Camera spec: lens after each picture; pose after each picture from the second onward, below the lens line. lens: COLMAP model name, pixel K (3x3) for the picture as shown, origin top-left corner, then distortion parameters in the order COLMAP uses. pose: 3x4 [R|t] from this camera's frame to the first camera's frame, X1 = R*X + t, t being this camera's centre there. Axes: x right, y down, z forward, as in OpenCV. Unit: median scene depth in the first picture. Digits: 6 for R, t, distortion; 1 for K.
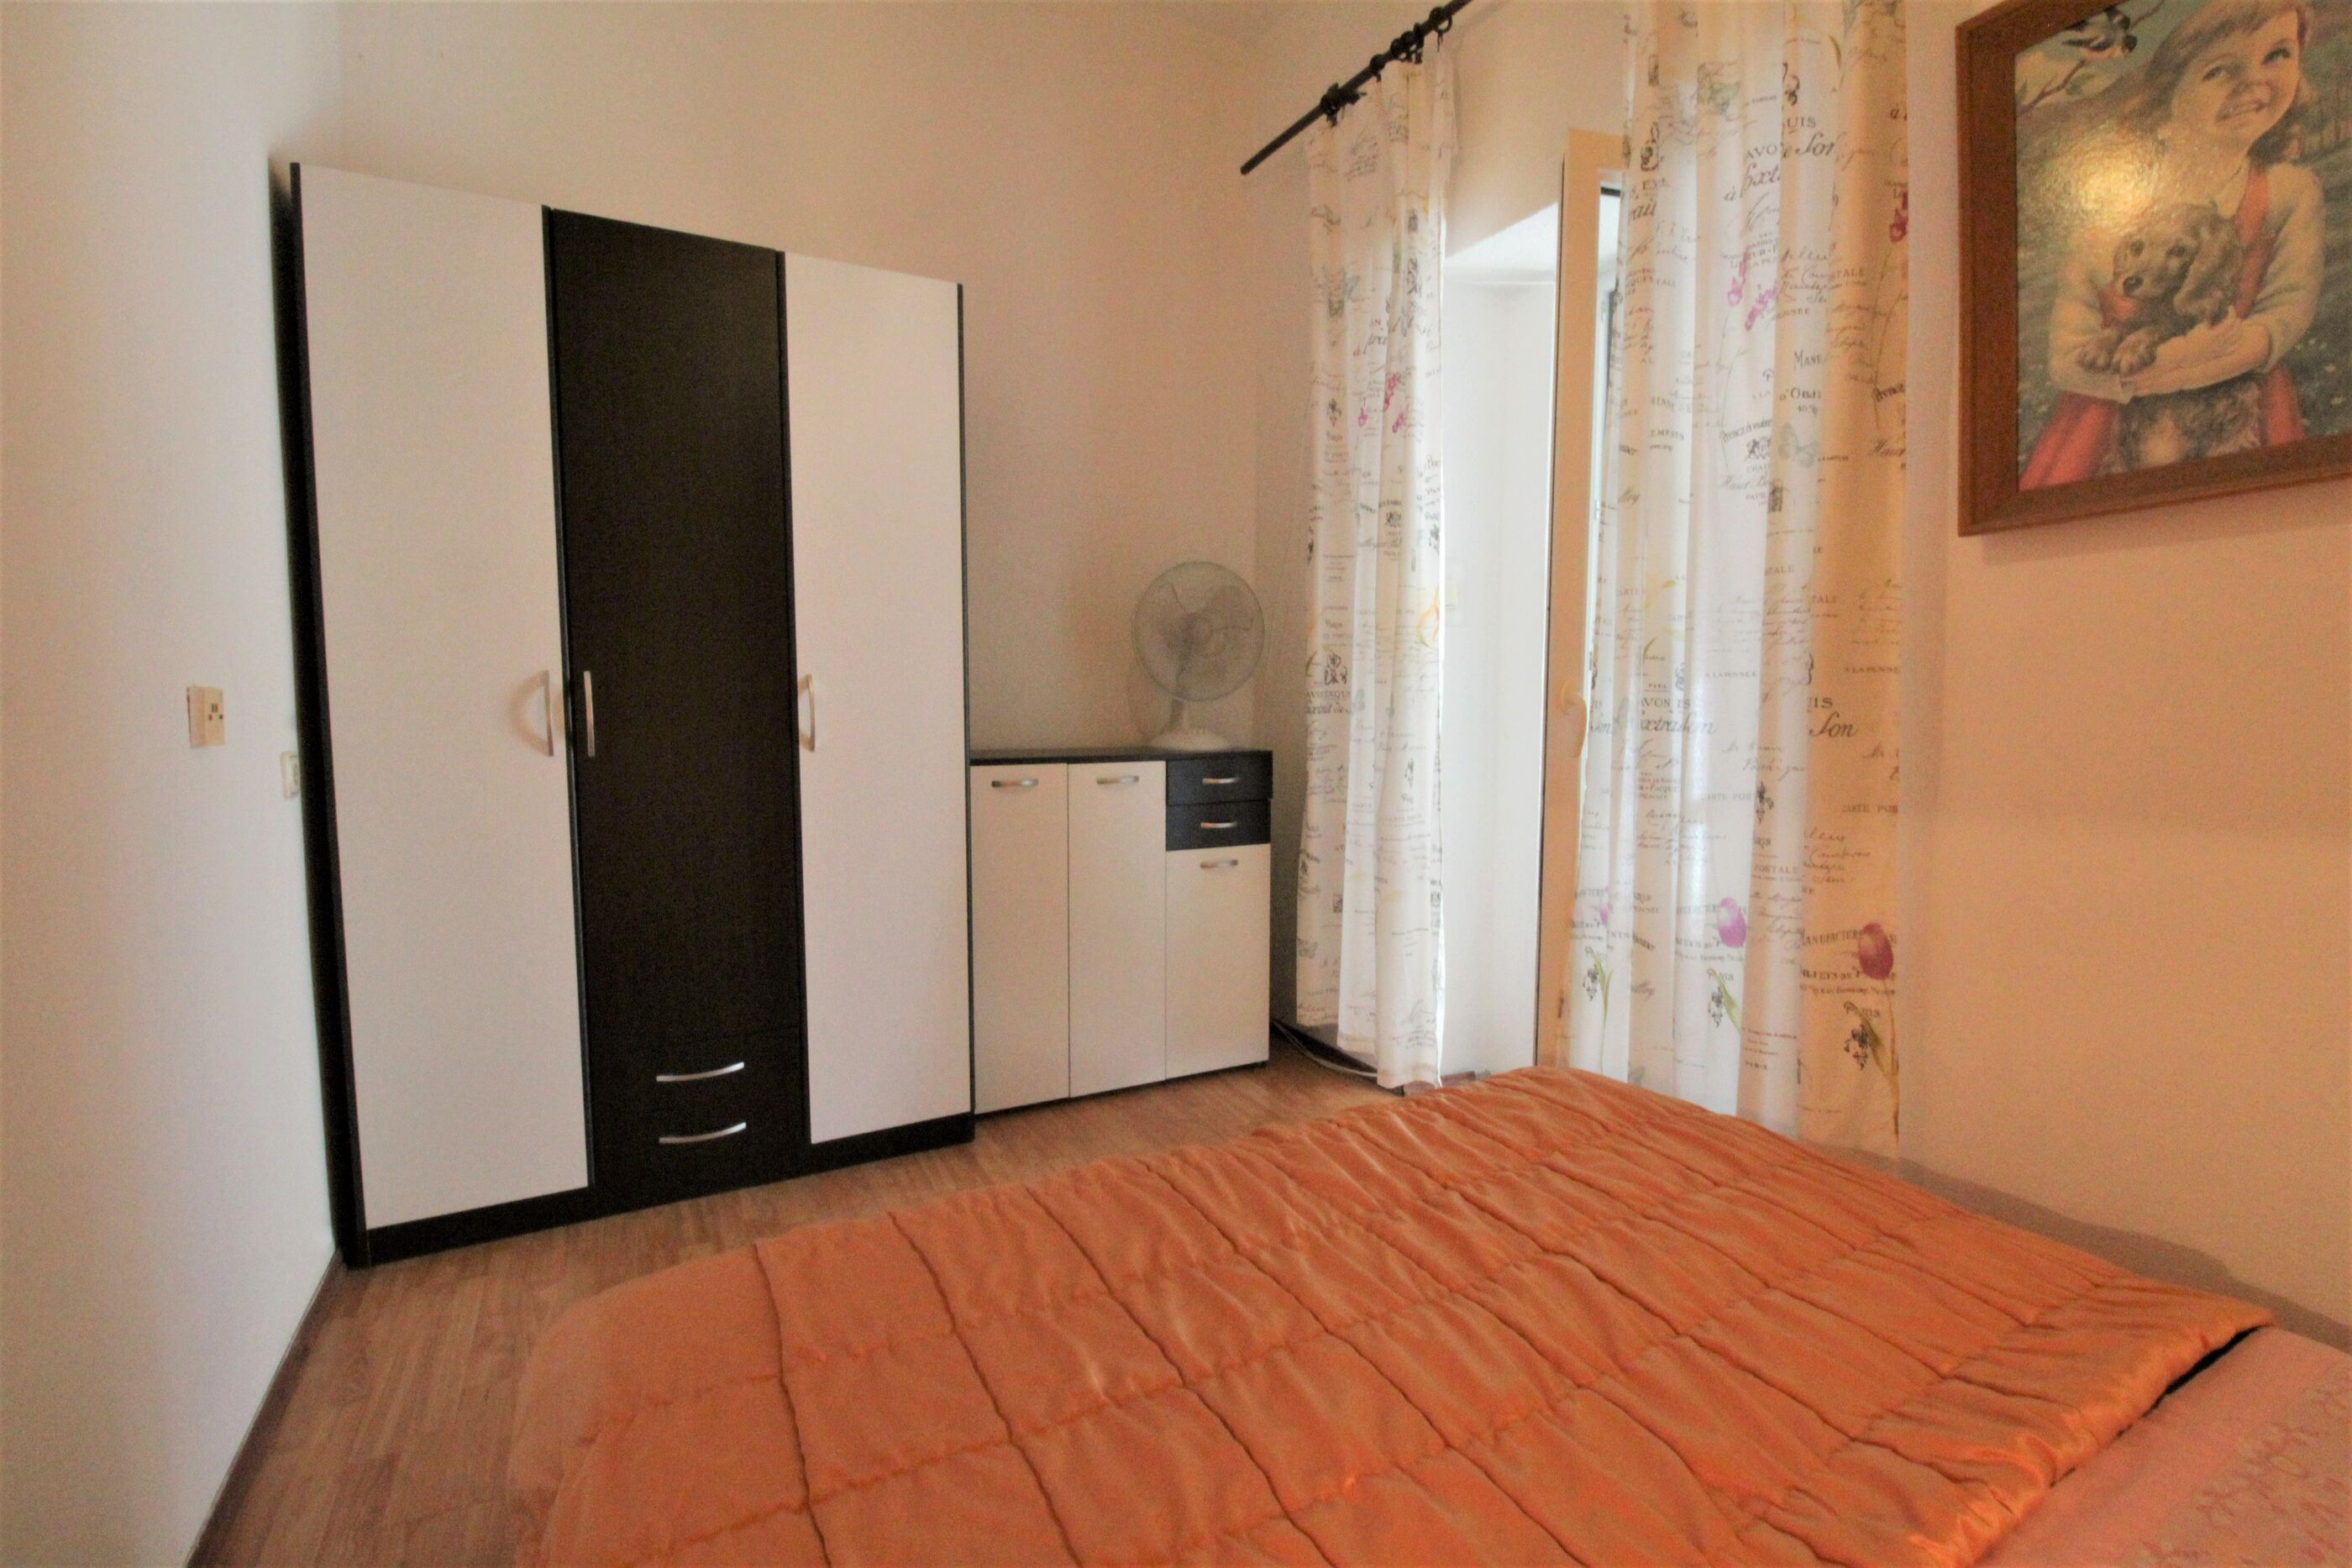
lens RADIAL K [[1092.3, 0, 1197.6], [0, 1092.3, 778.3], [0, 0, 1]] dist [-0.002267, -0.011657]
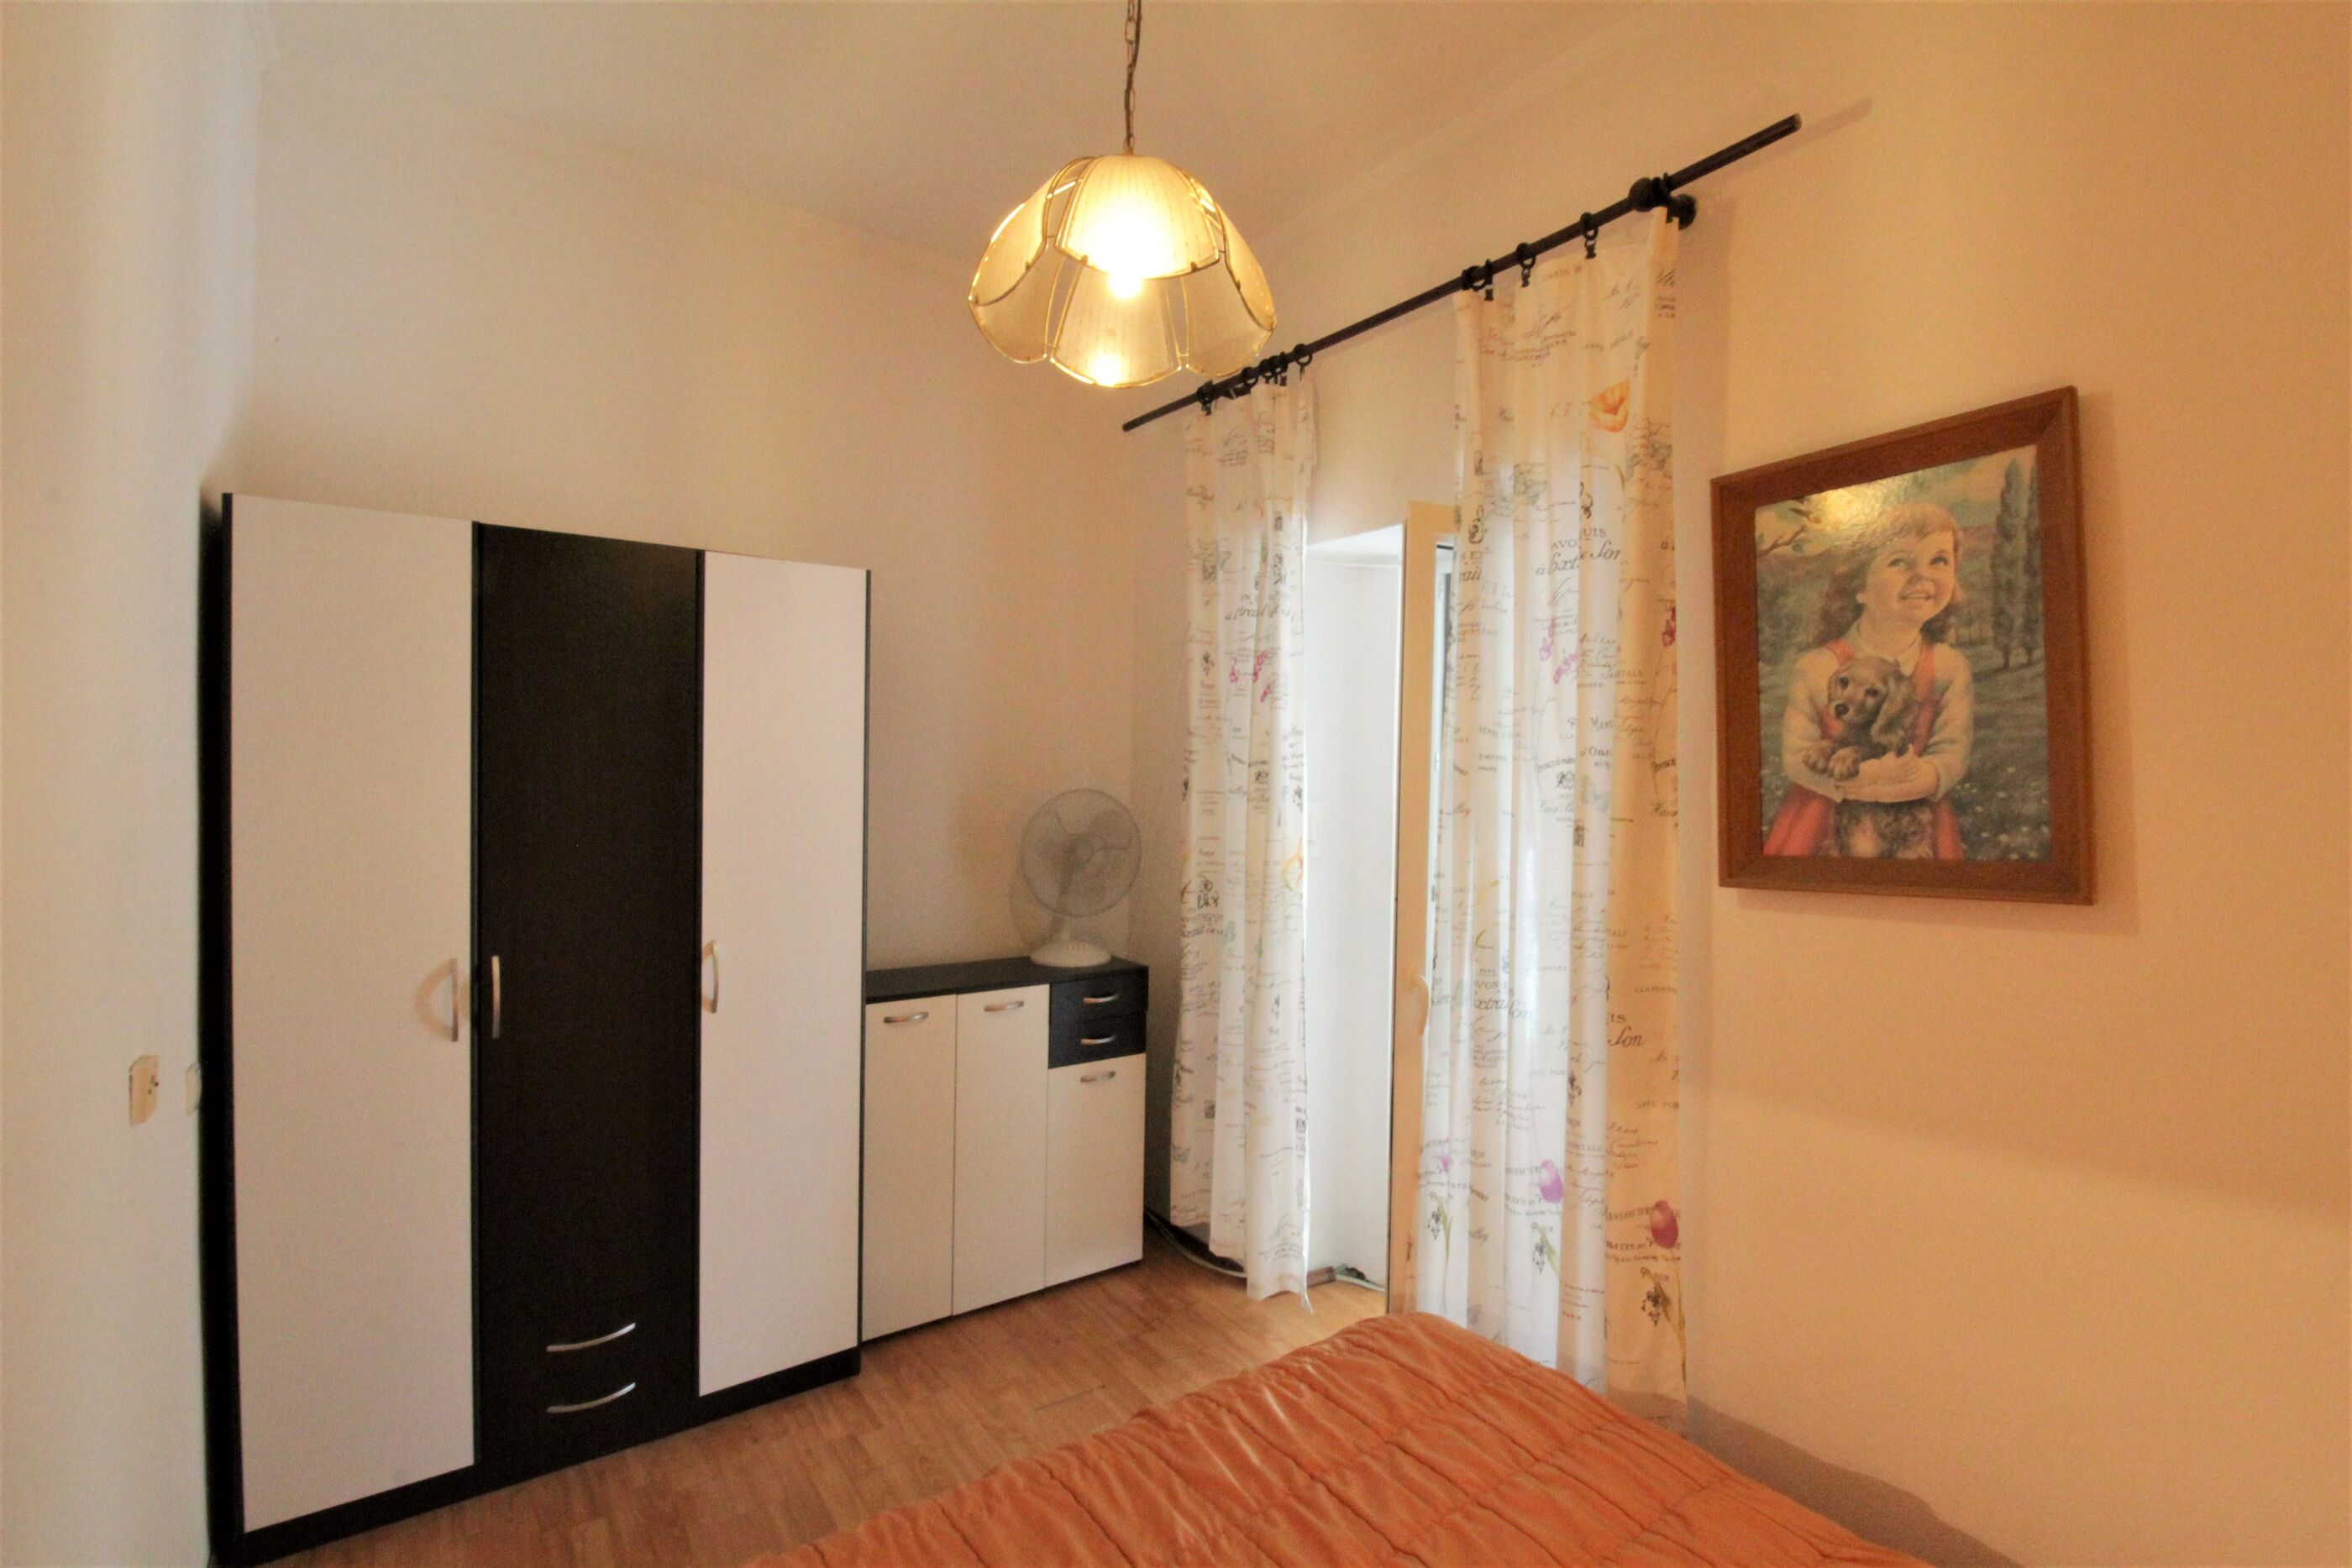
lens RADIAL K [[1092.3, 0, 1197.6], [0, 1092.3, 778.3], [0, 0, 1]] dist [-0.002267, -0.011657]
pose [[0.991609, 0.011634, 0.128750, -0.038930], [-0.003539, 0.998012, -0.062931, -0.227967], [-0.129226, 0.061948, 0.989678, -0.131023]]
